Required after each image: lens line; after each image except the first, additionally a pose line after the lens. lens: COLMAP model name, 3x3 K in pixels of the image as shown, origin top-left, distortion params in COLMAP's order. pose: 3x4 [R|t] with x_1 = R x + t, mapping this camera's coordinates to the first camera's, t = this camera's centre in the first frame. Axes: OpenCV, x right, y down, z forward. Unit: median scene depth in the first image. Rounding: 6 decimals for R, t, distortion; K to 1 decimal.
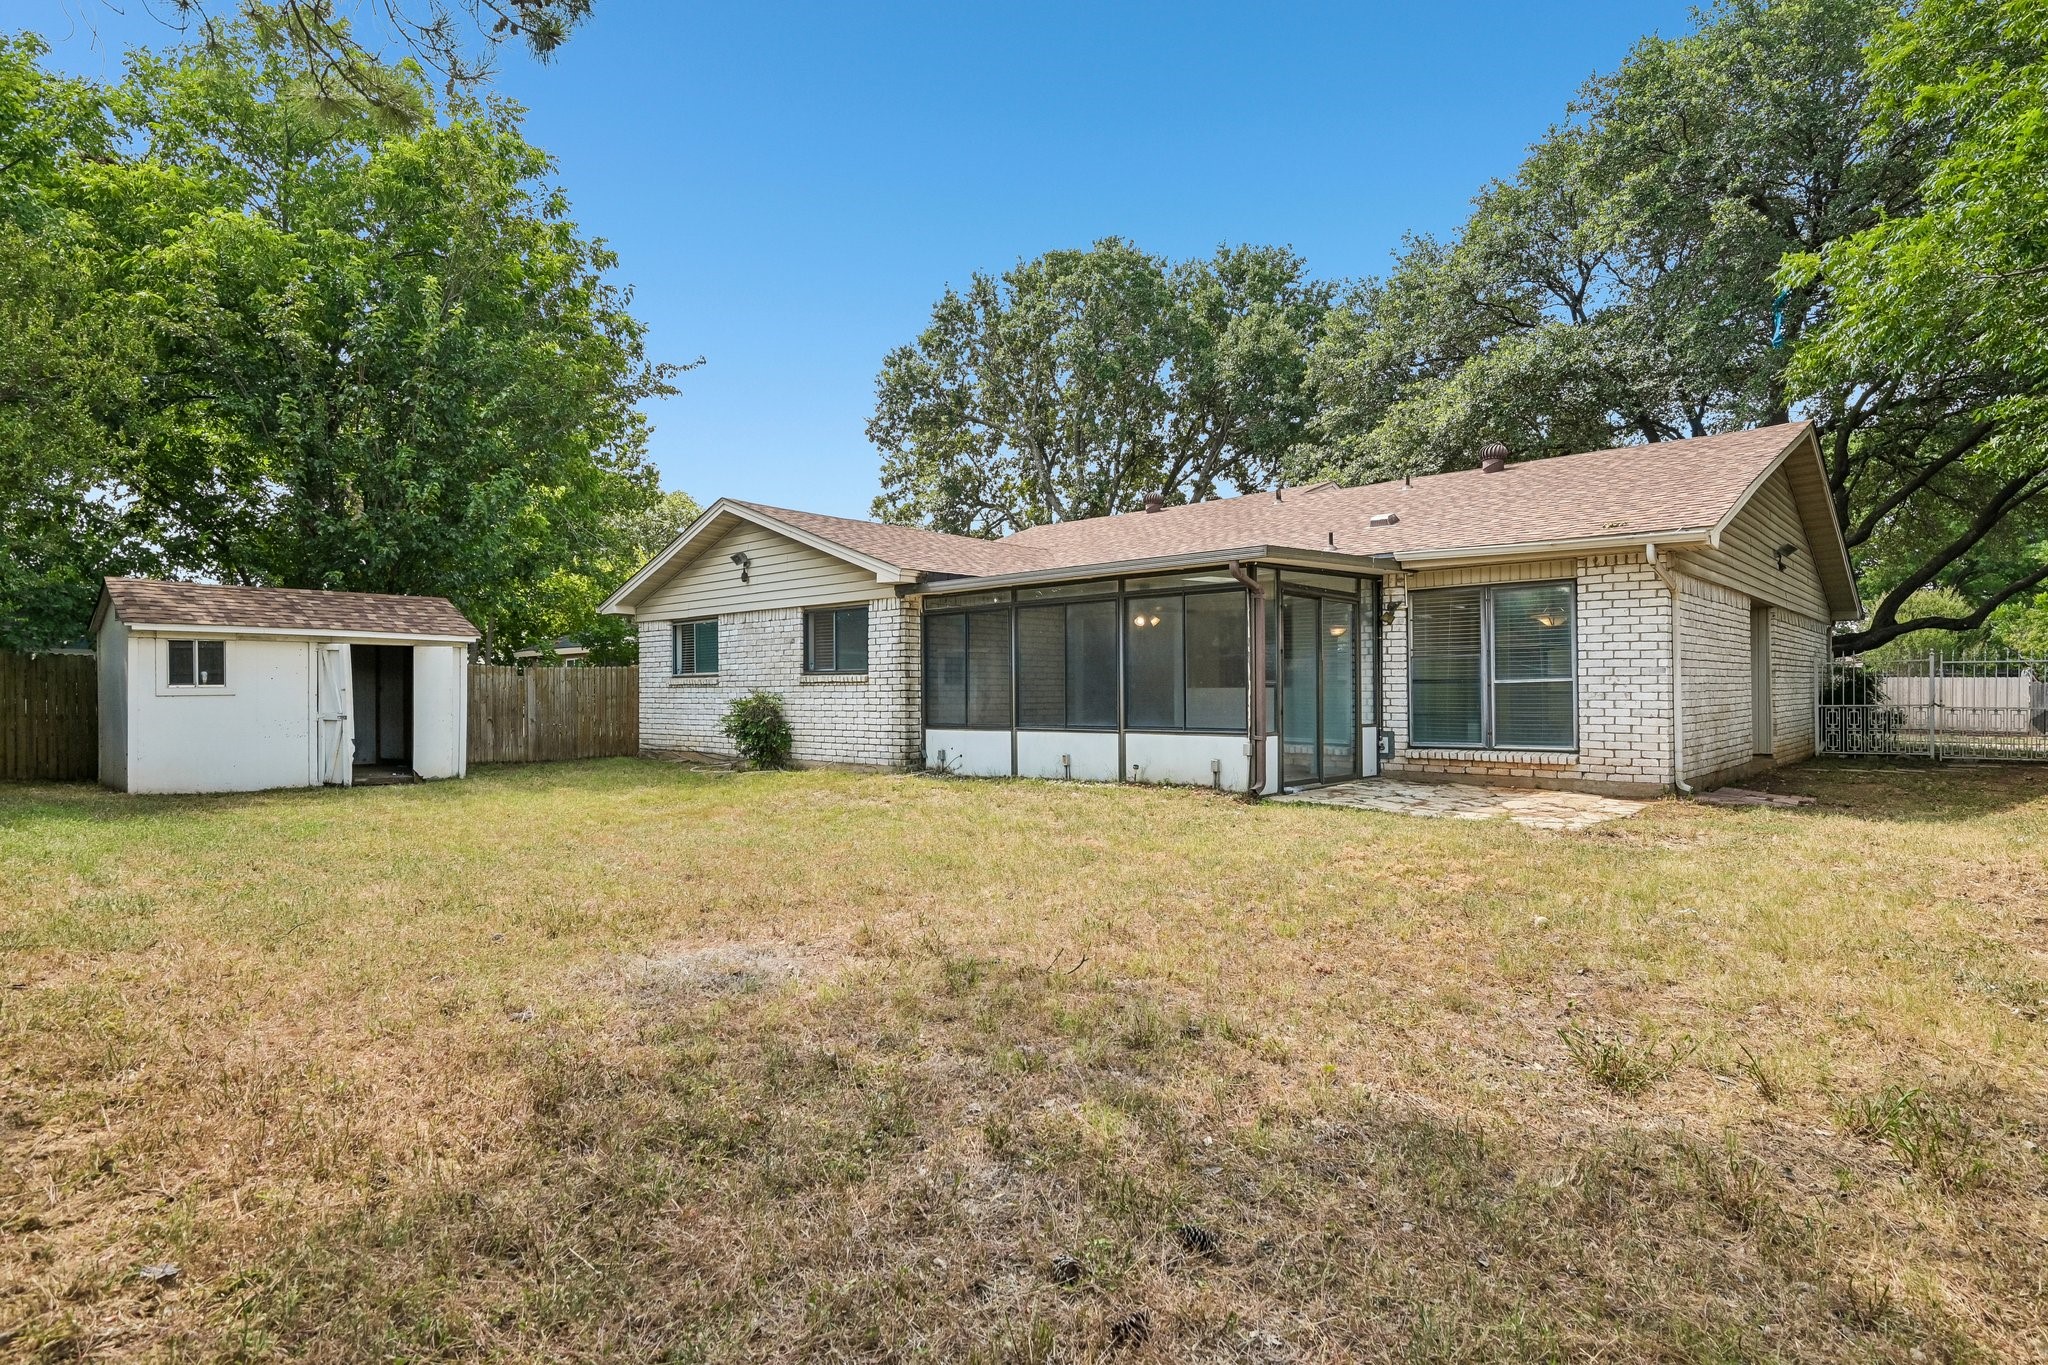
lens RADIAL K [[1078.8, 0, 1031.0], [0, 1078.8, 686.2], [0, 0, 1]] dist [0.000441, 0.002189]
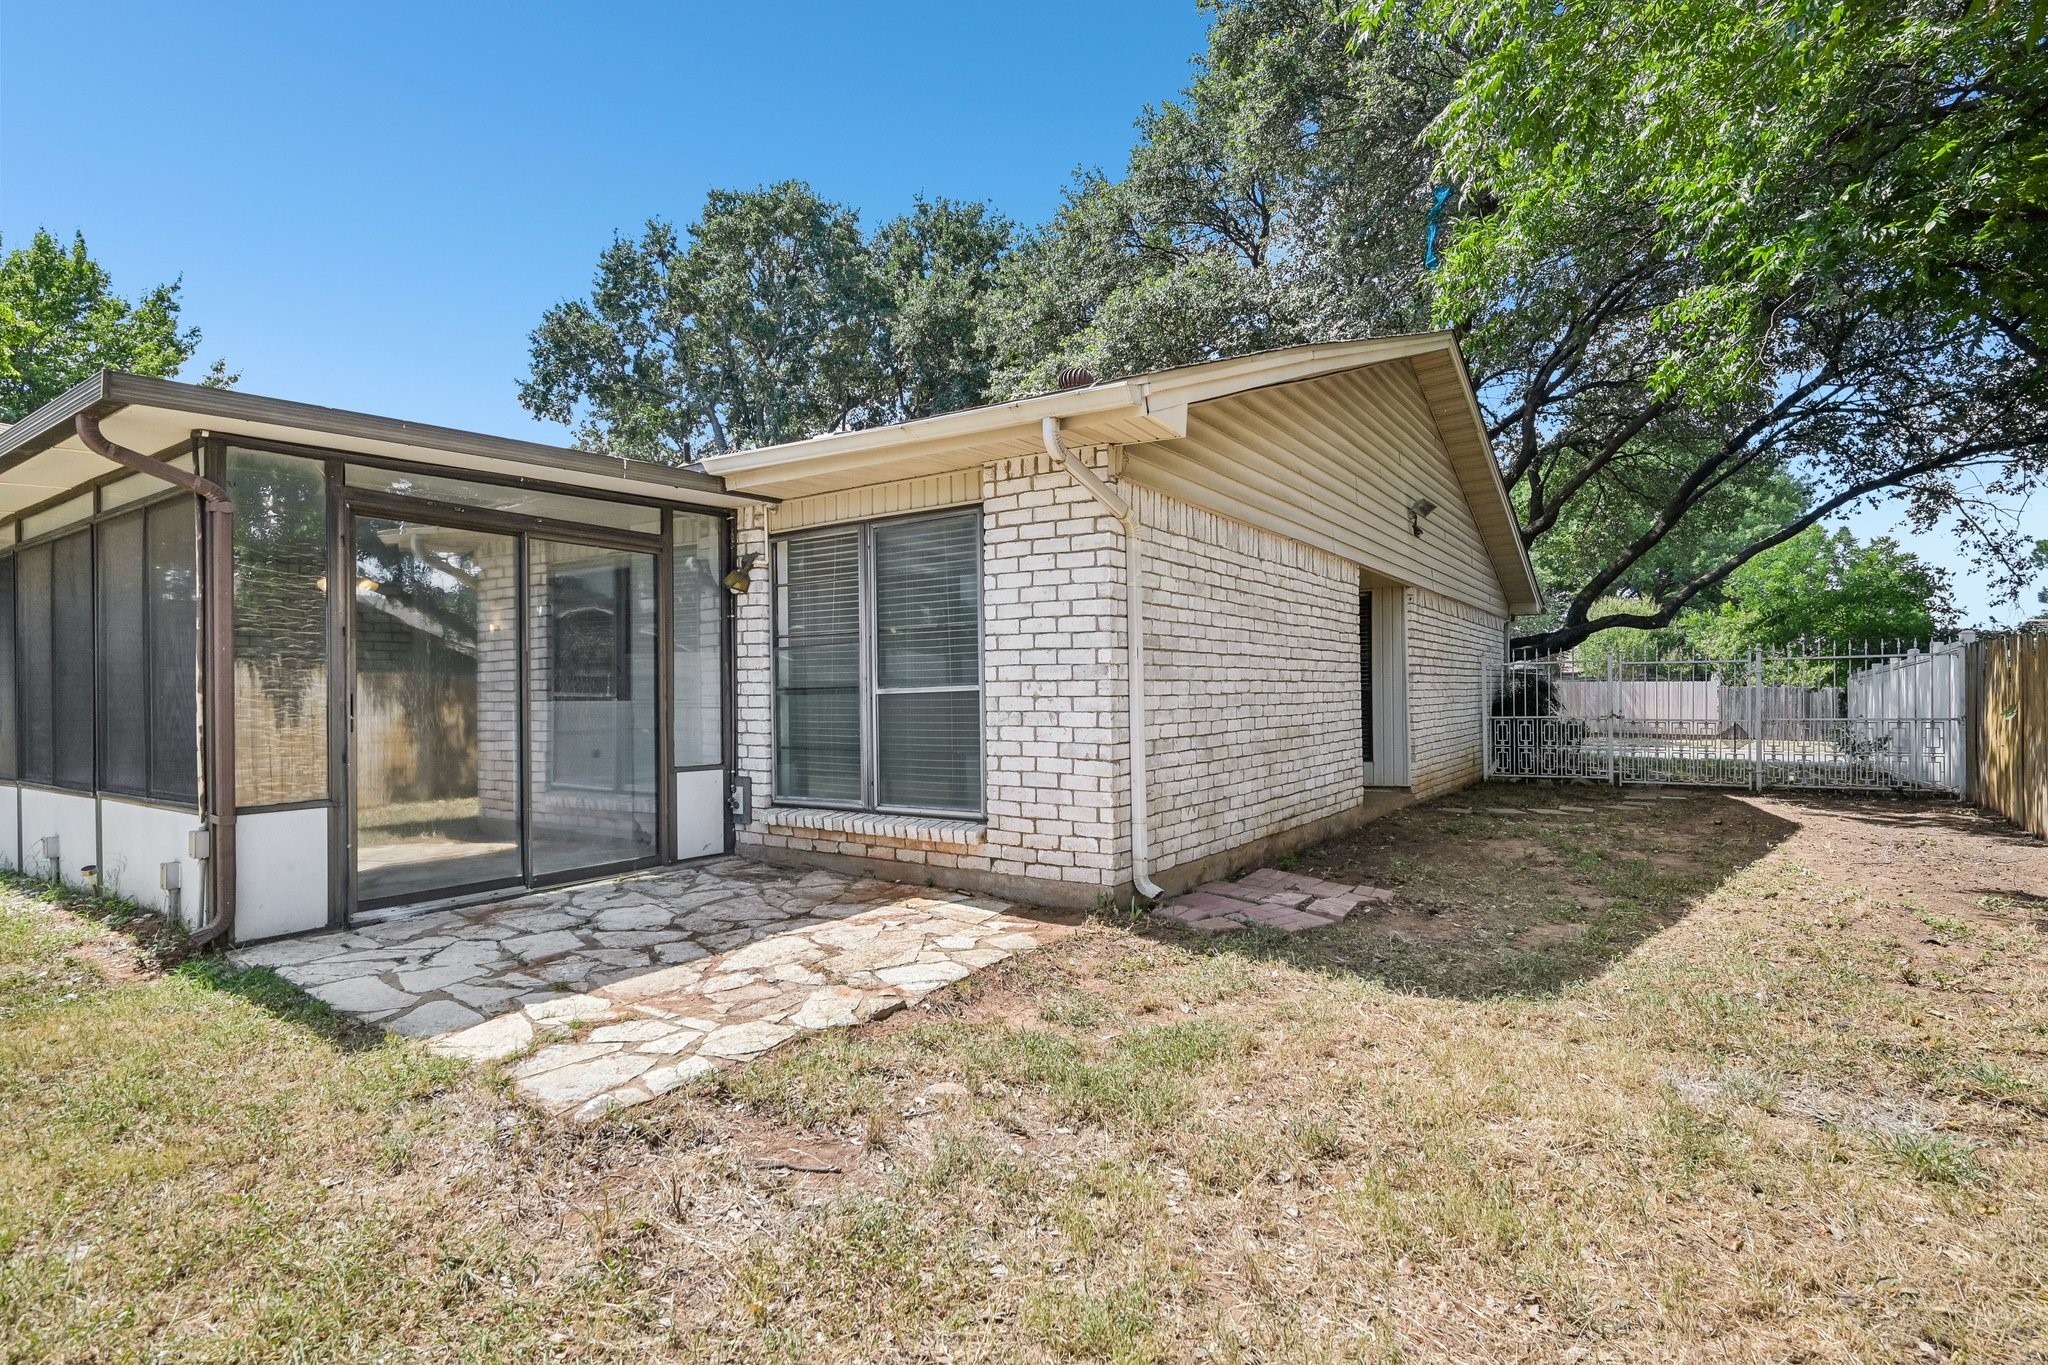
lens RADIAL K [[1054.4, 0, 1016.1], [0, 1054.4, 684.9], [0, 0, 1]] dist [0.010056, -0.000367]
pose [[0.987166, -0.002576, 0.159678, 0.384468], [0.003568, 0.999976, -0.005931, -0.003921], [-0.159659, 0.006424, 0.987151, 0.415356]]
